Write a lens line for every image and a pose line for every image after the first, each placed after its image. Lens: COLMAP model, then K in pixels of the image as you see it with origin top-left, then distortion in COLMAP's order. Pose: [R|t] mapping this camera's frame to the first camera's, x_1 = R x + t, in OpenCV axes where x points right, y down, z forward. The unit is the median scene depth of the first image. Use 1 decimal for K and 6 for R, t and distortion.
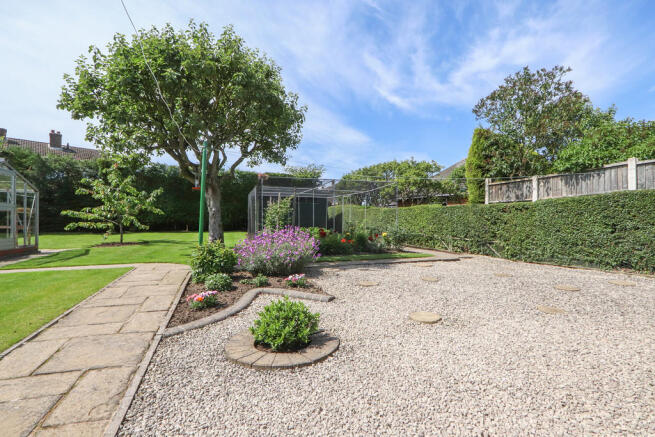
lens RADIAL K [[315.8, 0, 328.5], [0, 315.8, 221.5], [0, 0, 1]] dist [-0.002819, 0.000188]
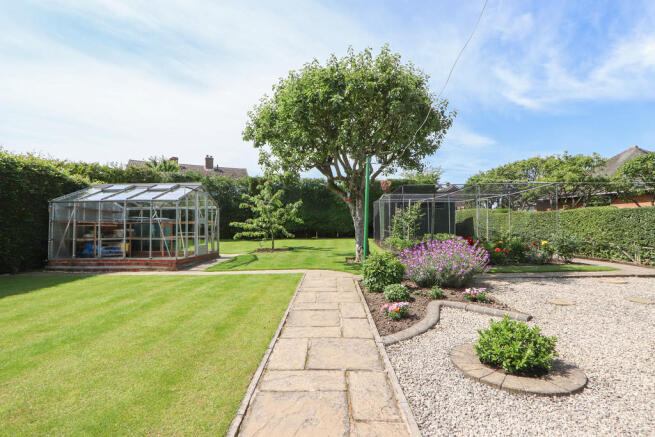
lens RADIAL K [[315.8, 0, 328.5], [0, 315.8, 221.5], [0, 0, 1]] dist [-0.002819, 0.000188]
pose [[0.945539, -0.018828, -0.324965, -0.128227], [0.014473, 0.999770, -0.015813, -0.016466], [0.325188, 0.010249, 0.945594, -0.034944]]
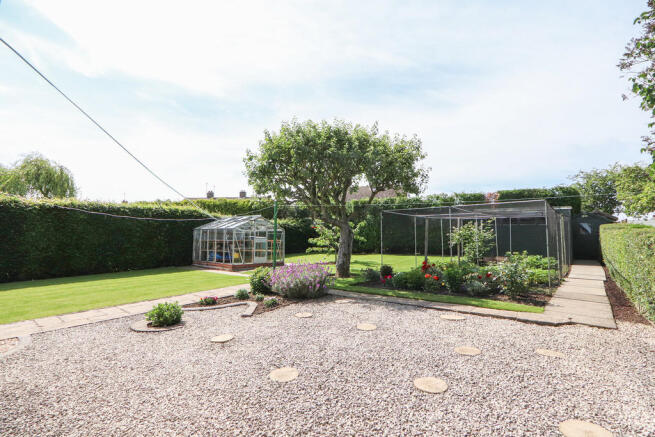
lens RADIAL K [[315.8, 0, 328.5], [0, 315.8, 221.5], [0, 0, 1]] dist [-0.002819, 0.000188]
pose [[0.559286, -0.045131, -0.827745, 0.718137], [0.000465, 0.998534, -0.054129, -0.053319], [0.828974, 0.029888, 0.558487, 0.251404]]
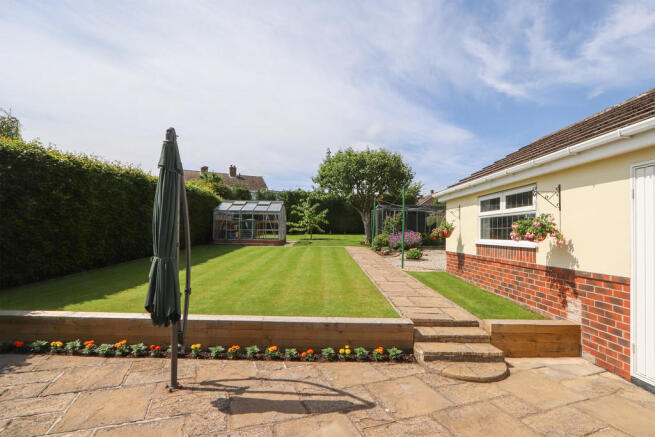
lens RADIAL K [[315.8, 0, 328.5], [0, 315.8, 221.5], [0, 0, 1]] dist [-0.002819, 0.000188]
pose [[0.954741, -0.001510, -0.297433, 0.003139], [-0.003169, 0.999879, -0.015249, -0.013290], [0.297420, 0.015501, 0.954621, -1.106732]]
